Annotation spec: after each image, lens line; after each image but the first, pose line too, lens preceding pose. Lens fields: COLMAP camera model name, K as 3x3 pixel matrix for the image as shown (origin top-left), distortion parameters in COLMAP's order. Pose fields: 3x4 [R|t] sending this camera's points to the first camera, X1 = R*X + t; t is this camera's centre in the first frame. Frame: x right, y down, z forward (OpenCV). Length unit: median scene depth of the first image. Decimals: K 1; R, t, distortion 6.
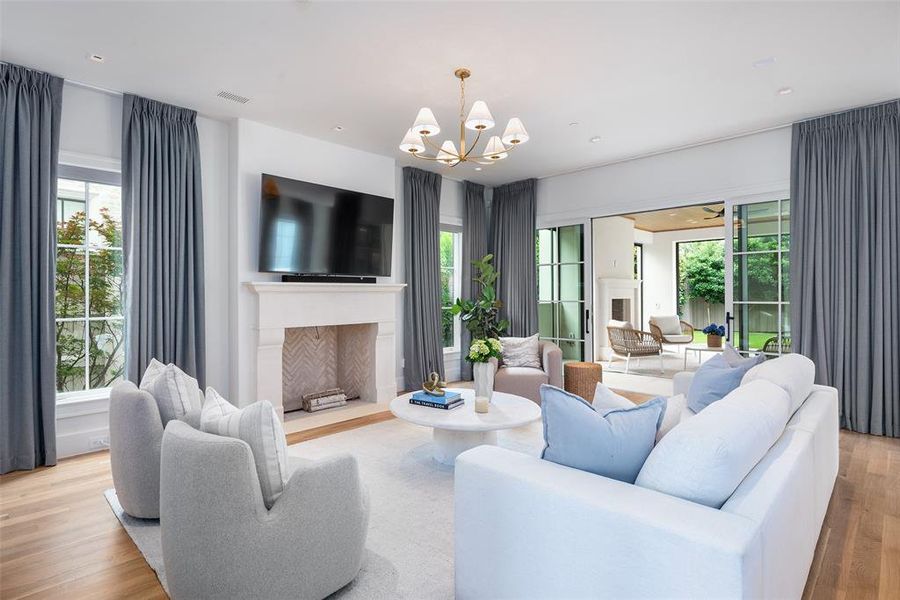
lens RADIAL K [[437.5, 0, 450.0], [0, 437.5, 300.0], [0, 0, 1]] dist [-0.000358, -0.000089]
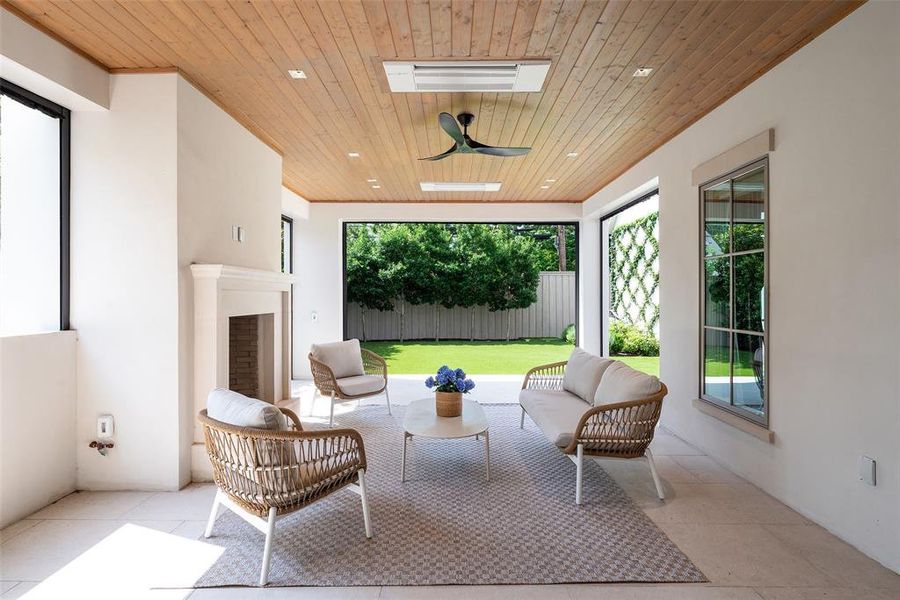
lens RADIAL K [[437.5, 0, 450.0], [0, 437.5, 300.0], [0, 0, 1]] dist [-0.000358, -0.000089]
pose [[0.711544, 0.002107, 0.702638, 0.164640], [-0.001265, 0.999998, -0.001718, -0.011924], [-0.702640, 0.000333, 0.711545, 0.408789]]
